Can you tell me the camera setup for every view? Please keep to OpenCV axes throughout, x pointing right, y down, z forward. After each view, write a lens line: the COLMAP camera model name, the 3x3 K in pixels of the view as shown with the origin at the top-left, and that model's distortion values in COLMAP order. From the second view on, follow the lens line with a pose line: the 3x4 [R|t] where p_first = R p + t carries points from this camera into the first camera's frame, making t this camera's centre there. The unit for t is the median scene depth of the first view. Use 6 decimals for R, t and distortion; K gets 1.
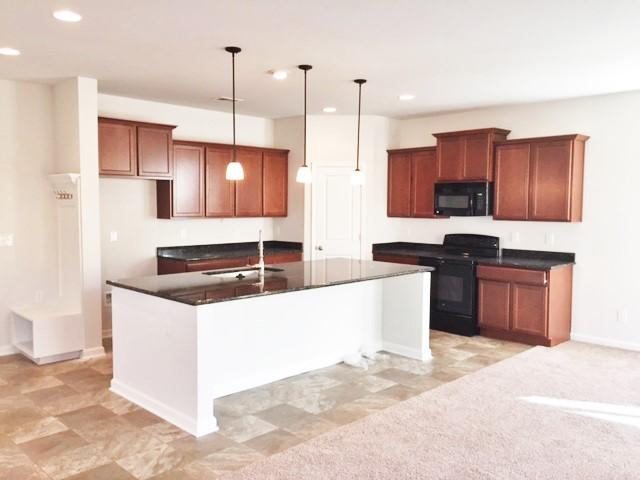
lens RADIAL K [[546.4, 0, 320.0], [0, 546.4, 240.0], [0, 0, 1]] dist [0.049775, -0.007157]
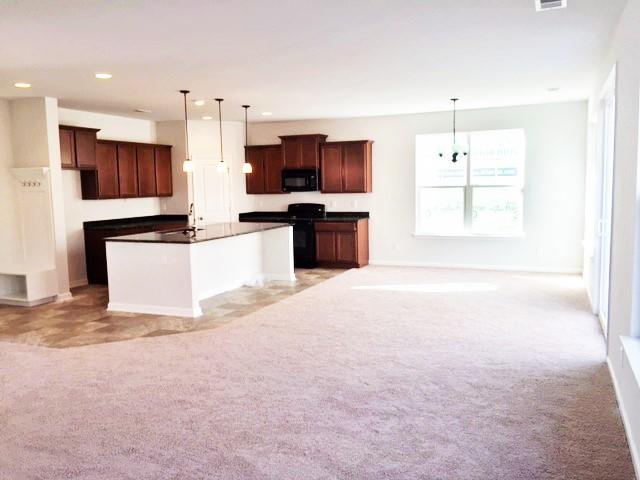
lens RADIAL K [[546.4, 0, 320.0], [0, 546.4, 240.0], [0, 0, 1]] dist [0.049775, -0.007157]
pose [[0.926353, -0.062113, 0.371499, -0.283903], [0.049606, 0.997837, 0.043138, 0.029796], [-0.373375, -0.021533, 0.927431, -0.457710]]
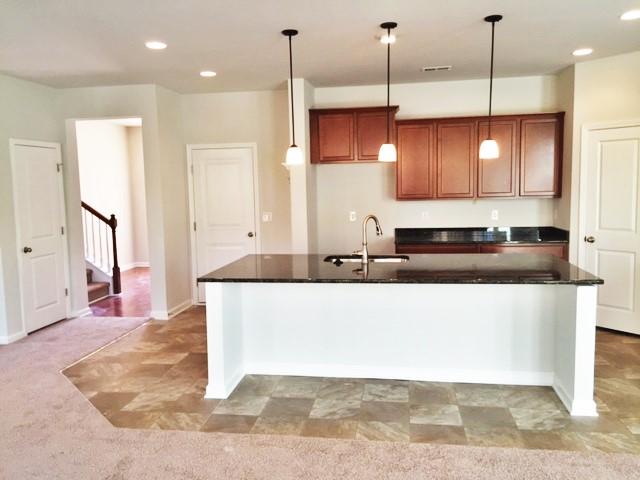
lens RADIAL K [[546.4, 0, 320.0], [0, 546.4, 240.0], [0, 0, 1]] dist [0.049775, -0.007157]
pose [[0.594939, 0.063141, -0.801287, 0.462993], [-0.028428, 0.997939, 0.057530, -0.021140], [0.803268, -0.011448, 0.595508, 0.302139]]
